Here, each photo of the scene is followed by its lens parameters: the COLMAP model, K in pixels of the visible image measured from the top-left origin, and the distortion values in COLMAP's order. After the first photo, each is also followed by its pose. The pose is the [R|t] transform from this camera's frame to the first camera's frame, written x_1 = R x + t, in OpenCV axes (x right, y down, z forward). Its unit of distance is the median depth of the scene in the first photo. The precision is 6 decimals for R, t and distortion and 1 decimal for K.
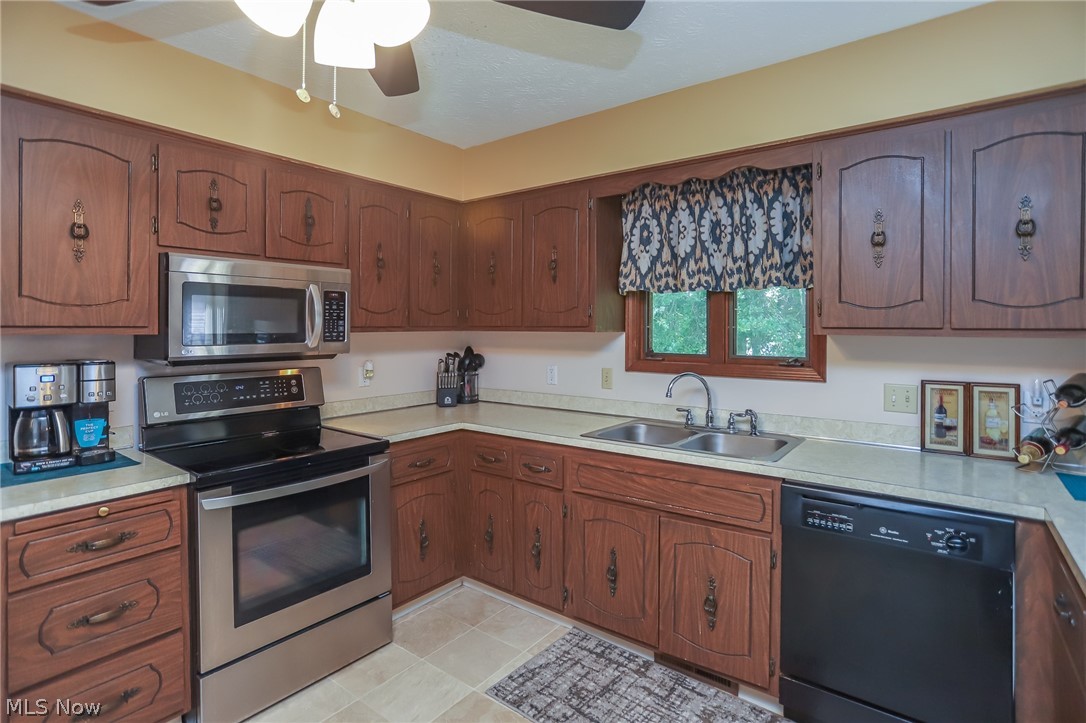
lens RADIAL K [[534.7, 0, 542.6], [0, 534.7, 326.4], [0, 0, 1]] dist [-0.049397, 0.029695]
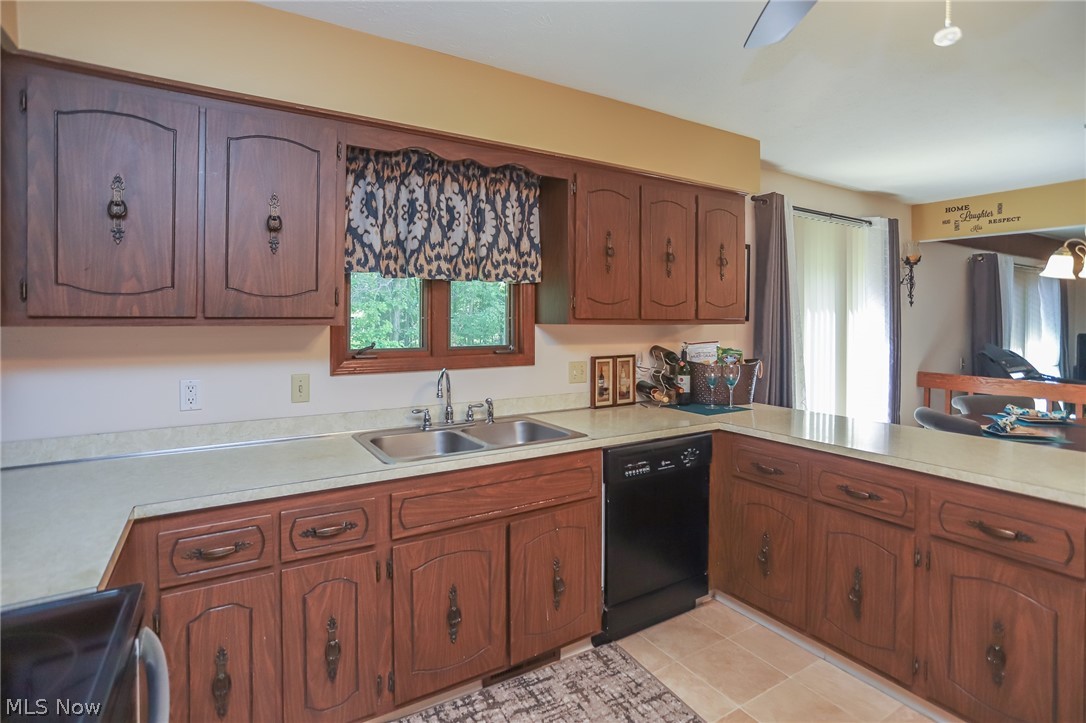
lens RADIAL K [[548.7, 0, 544.1], [0, 548.7, 316.1], [0, 0, 1]] dist [-0.052033, 0.032572]
pose [[0.365575, -0.000267, 0.930782, -0.622890], [-0.003787, 0.999991, 0.001774, -0.005718], [-0.930774, -0.004174, 0.365571, 0.574473]]
